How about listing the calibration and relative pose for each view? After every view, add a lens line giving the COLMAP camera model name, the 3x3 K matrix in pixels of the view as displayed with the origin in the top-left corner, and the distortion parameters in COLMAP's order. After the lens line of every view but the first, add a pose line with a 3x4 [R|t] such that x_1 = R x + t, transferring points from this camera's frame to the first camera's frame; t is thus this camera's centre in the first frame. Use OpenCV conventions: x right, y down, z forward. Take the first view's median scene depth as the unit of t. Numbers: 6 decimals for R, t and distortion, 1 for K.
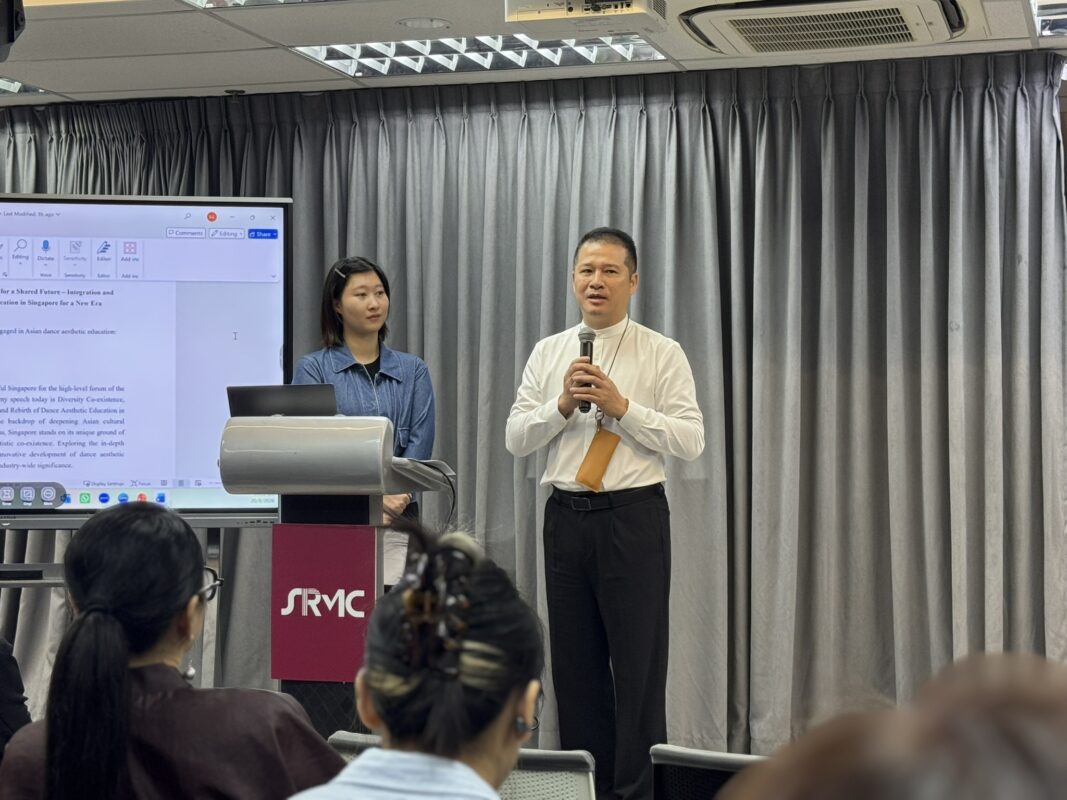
lens RADIAL K [[1961.4, 0, 533.5], [0, 1961.4, 400.0], [0, 0, 1]] dist [0.152098, -0.045268]
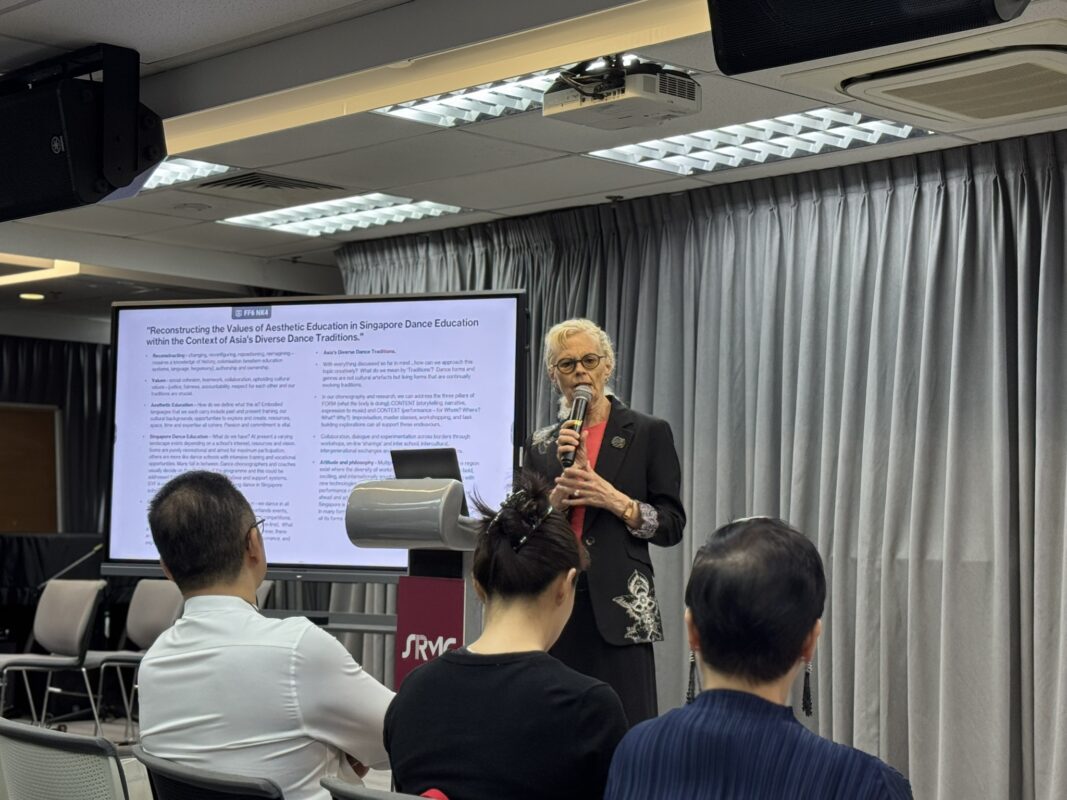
lens RADIAL K [[1960.2, 0, 533.5], [0, 1960.2, 400.0], [0, 0, 1]] dist [0.147595, 0.048724]
pose [[0.861368, -0.015447, -0.507746, 0.374385], [-0.015172, 0.998309, -0.056111, 0.018116], [0.507754, 0.056036, 0.859678, 0.051139]]
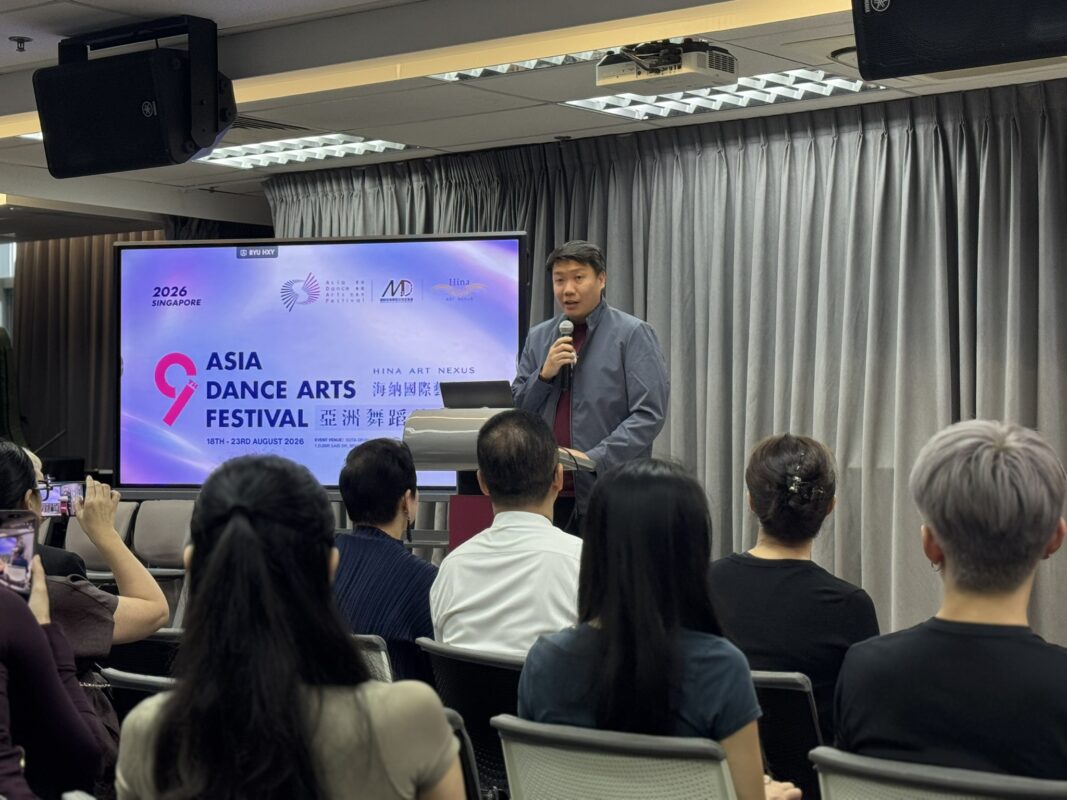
lens RADIAL K [[2051.1, 0, 533.5], [0, 2051.1, 400.0], [0, 0, 1]] dist [0.184778, -0.170758]
pose [[0.925052, -0.007841, -0.379760, 0.307220], [0.005134, 0.999954, -0.008140, 0.009962], [0.379806, 0.005581, 0.925049, -0.141645]]
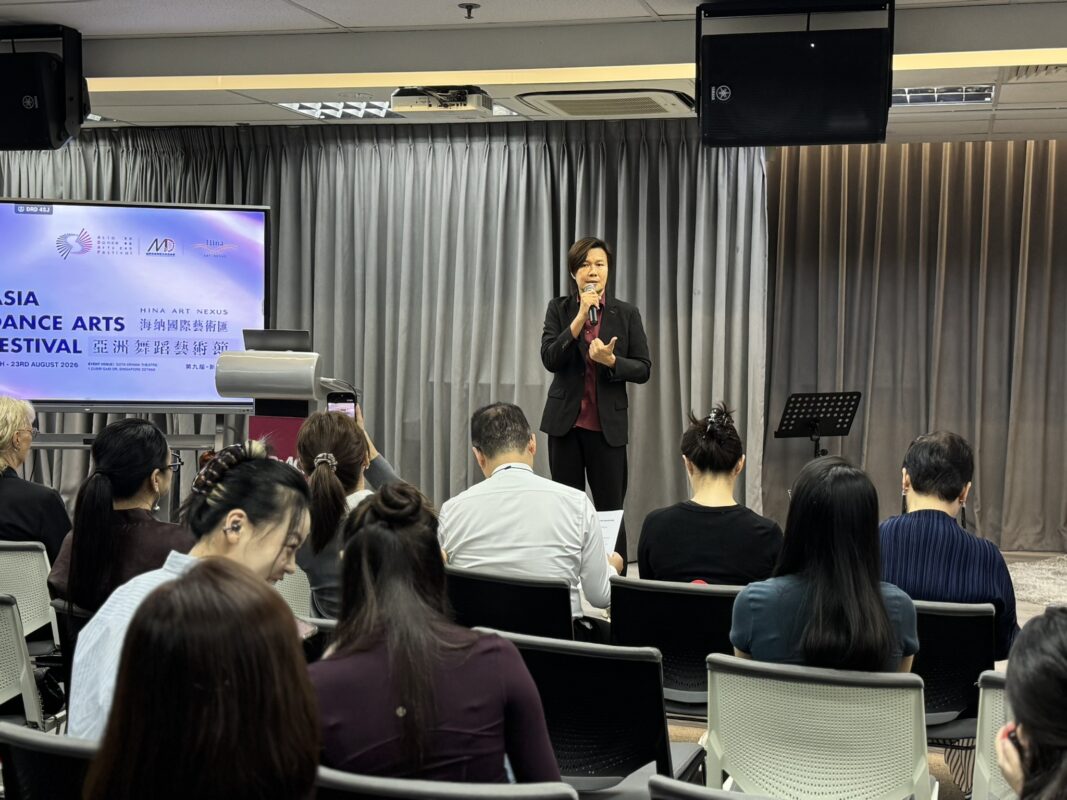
lens RADIAL K [[1453.0, 0, 533.5], [0, 1453.0, 400.0], [0, 0, 1]] dist [0.153702, -0.108372]
pose [[0.999772, 0.016428, 0.013647, 0.063695], [-0.017387, 0.997151, 0.073405, -0.031905], [-0.012402, -0.073626, 0.997209, -0.155062]]
